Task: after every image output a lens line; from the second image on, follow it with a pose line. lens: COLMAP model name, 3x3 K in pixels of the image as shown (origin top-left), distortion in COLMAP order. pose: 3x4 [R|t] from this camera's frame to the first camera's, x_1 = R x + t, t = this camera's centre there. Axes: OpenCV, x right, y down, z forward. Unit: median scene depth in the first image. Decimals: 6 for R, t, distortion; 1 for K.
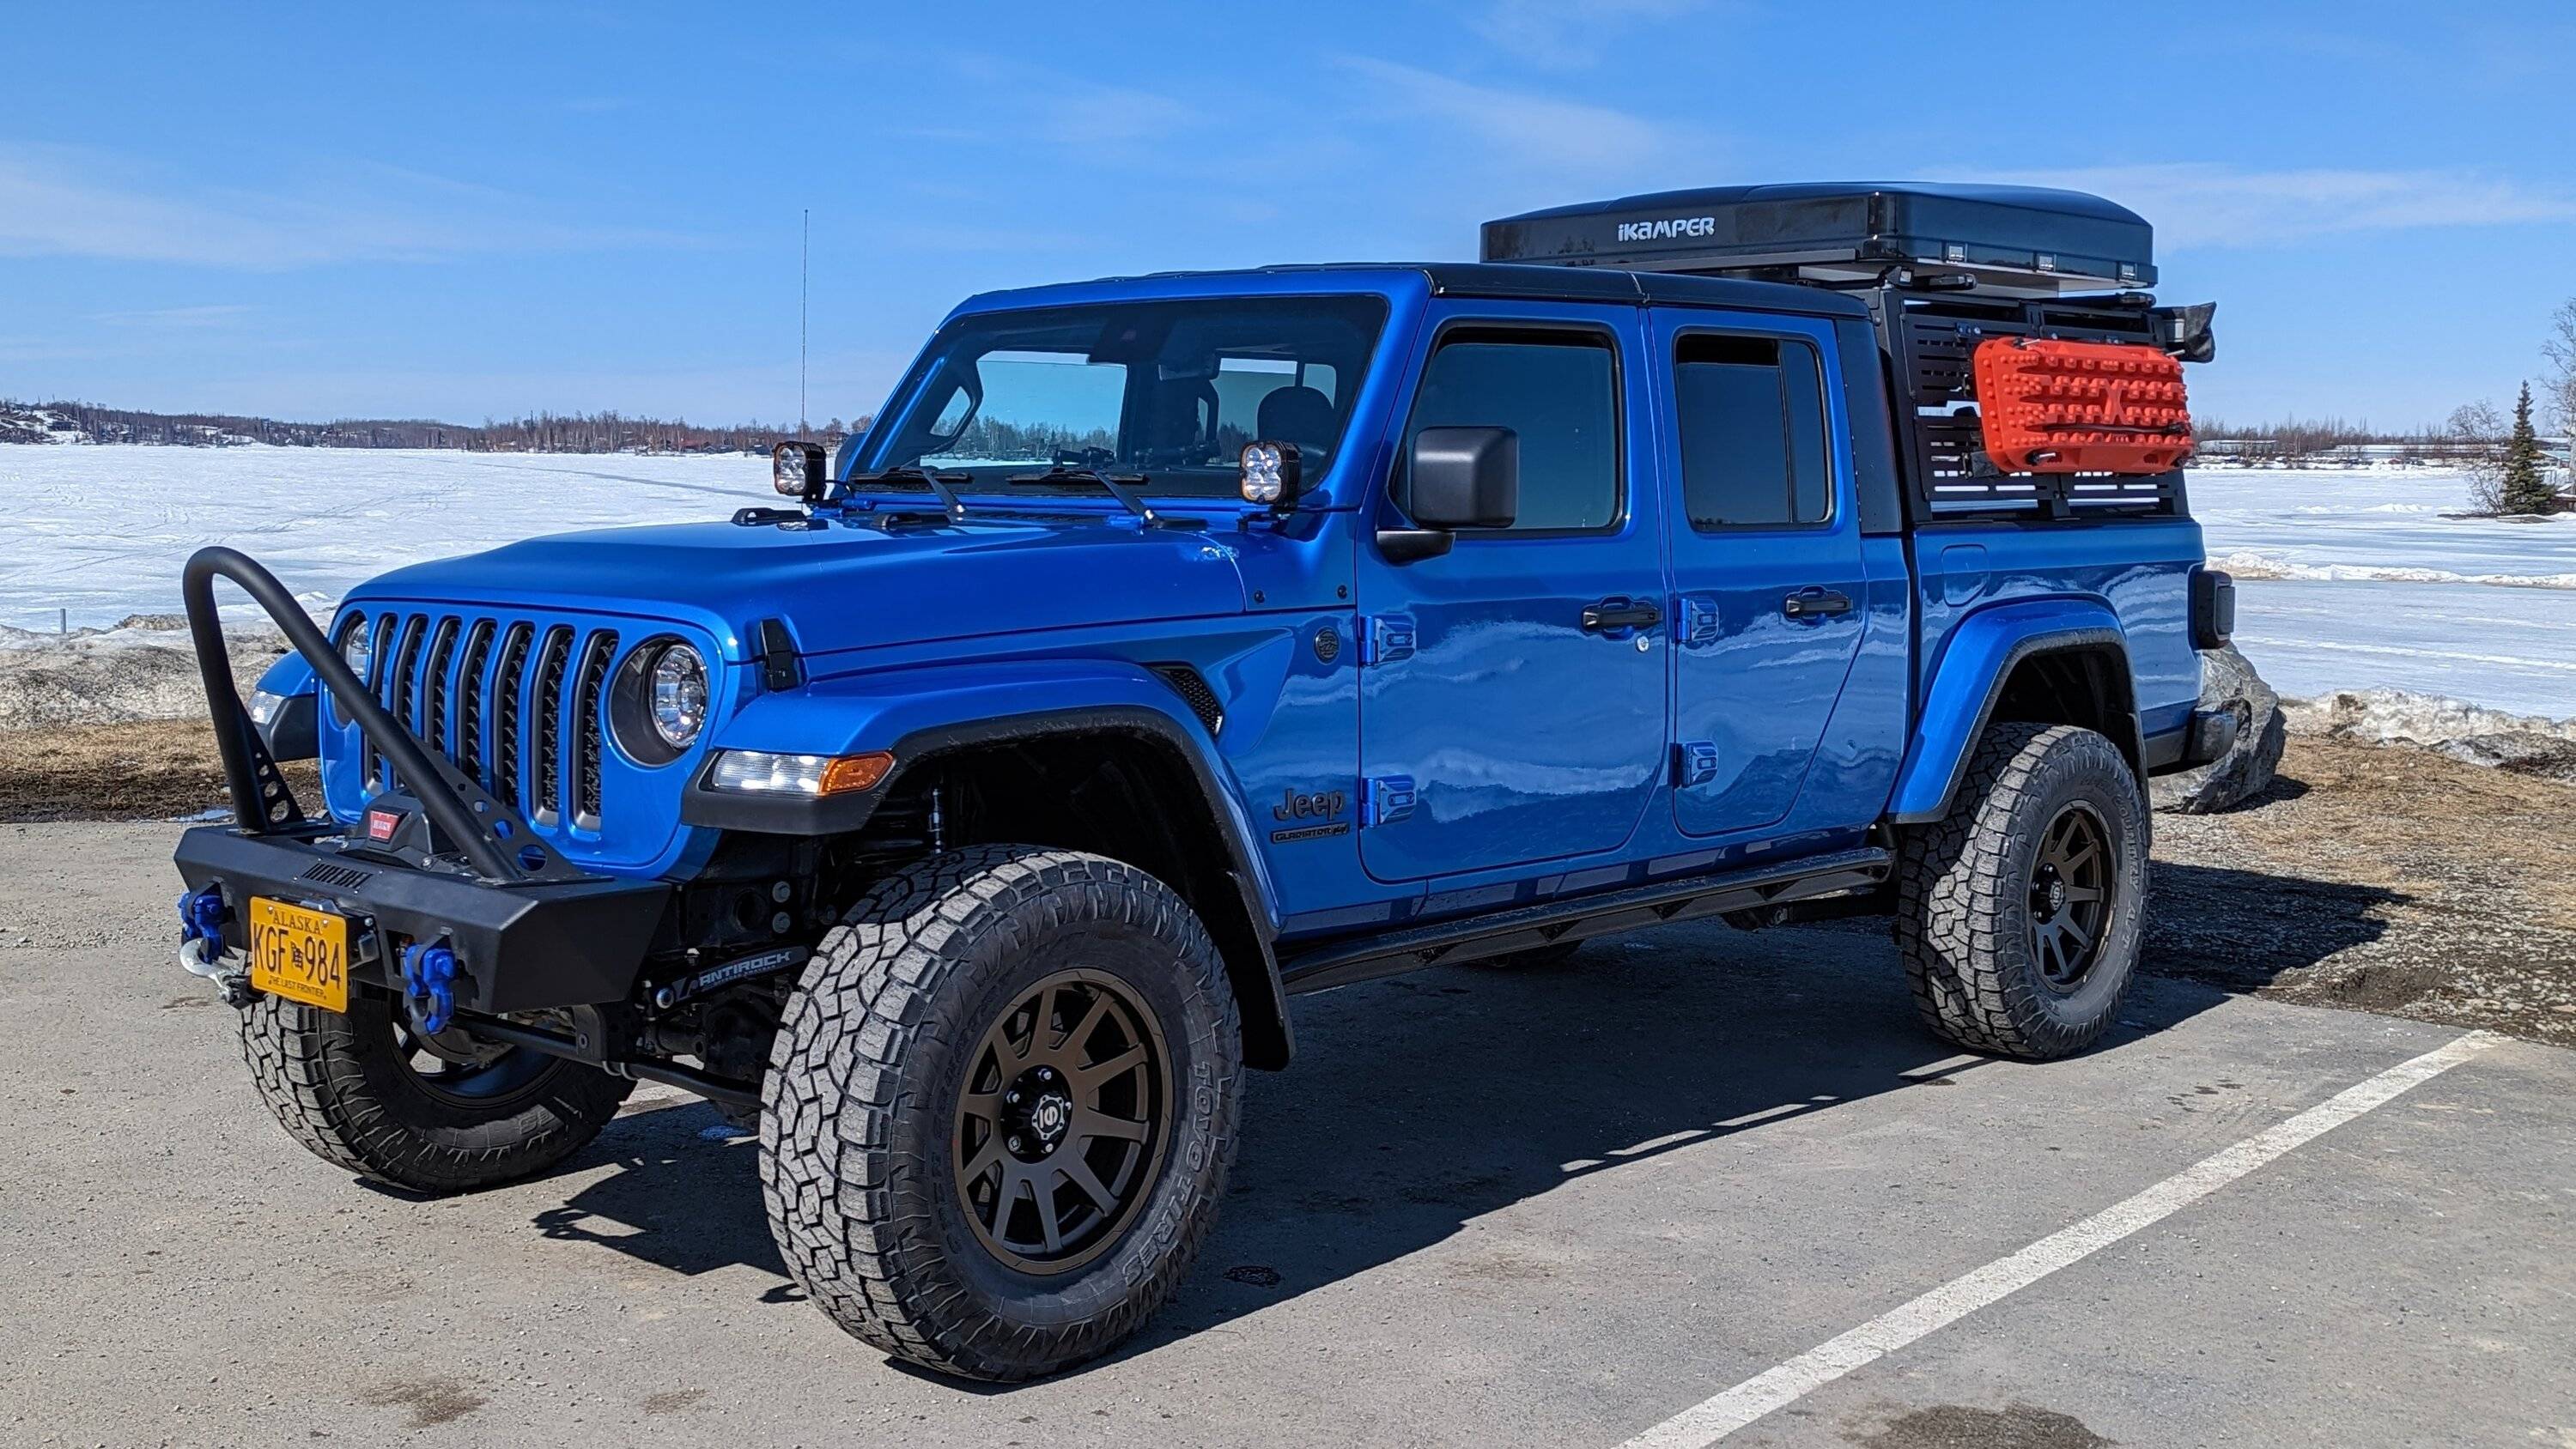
lens RADIAL K [[2724.0, 0, 1286.9], [0, 2724.0, 742.7], [0, 0, 1]] dist [0.071524, 0.000000]
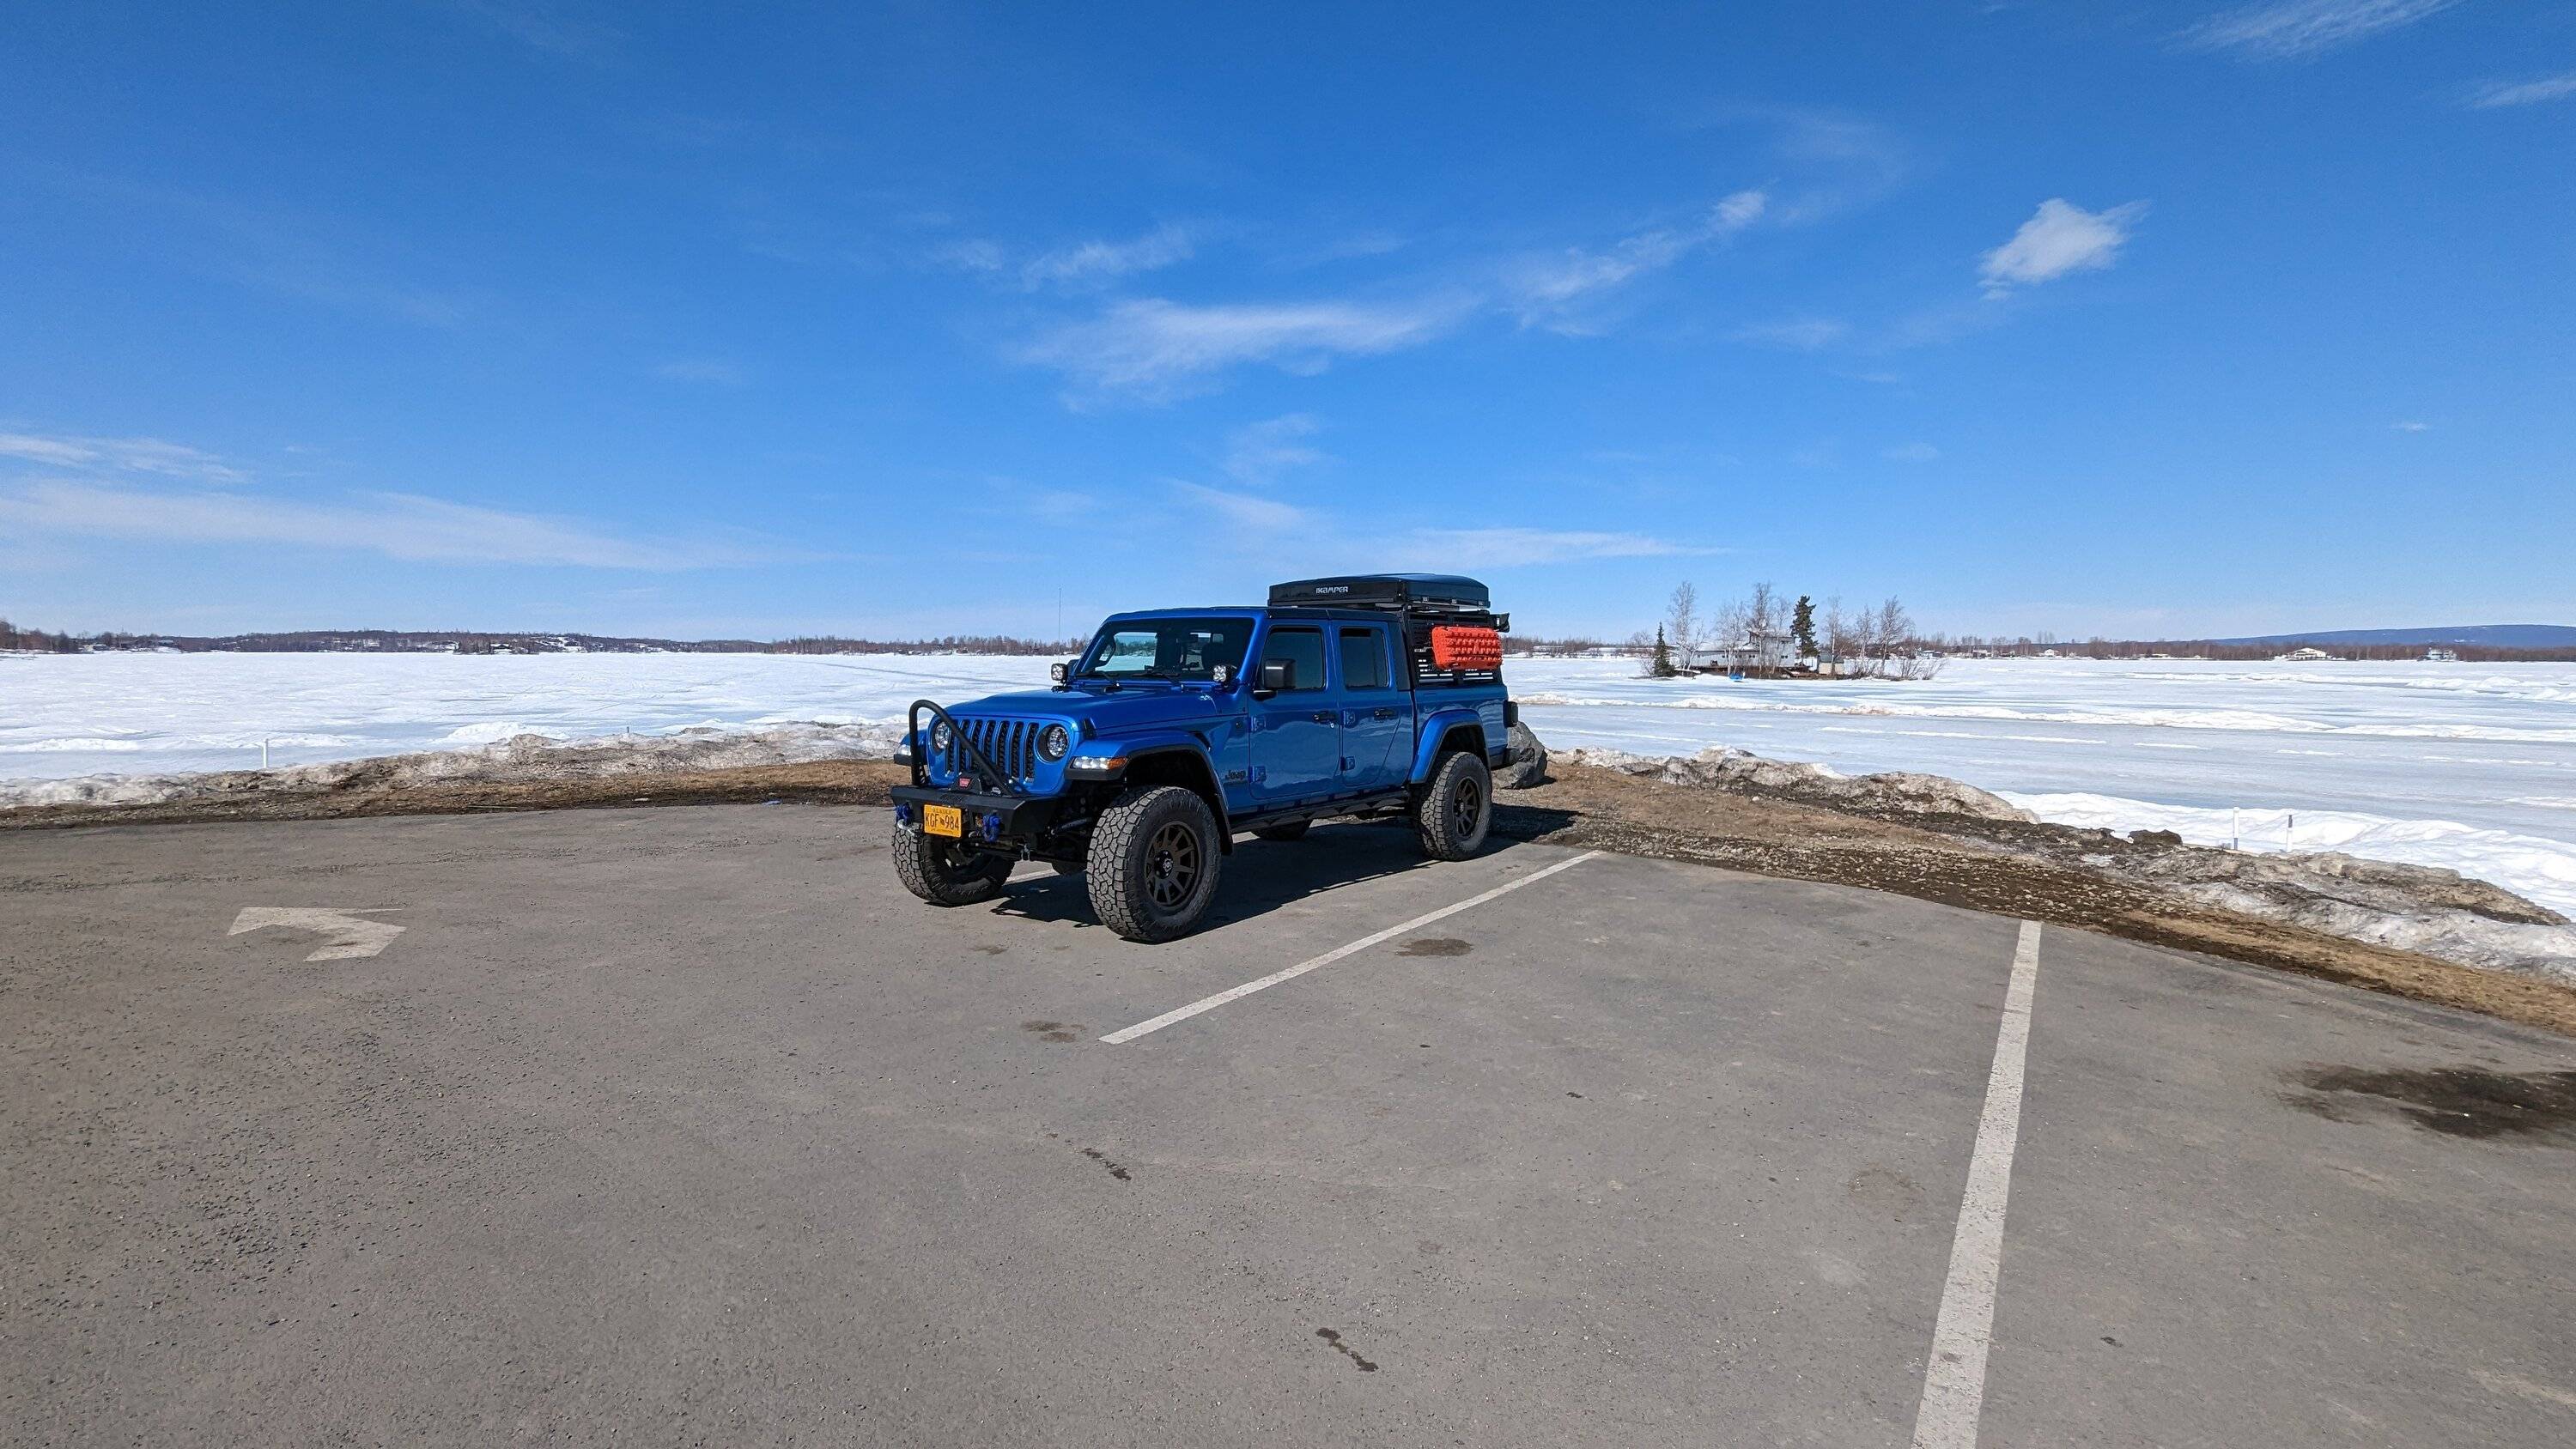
lens RADIAL K [[1223.9, 0, 1278.5], [0, 1223.9, 728.1], [0, 0, 1]] dist [-0.003788, 0.001307]
pose [[0.993525, -0.011645, 0.113015, -0.086733], [0.016507, 0.998973, -0.042187, 0.024289], [-0.112408, 0.043779, 0.992697, -0.383282]]
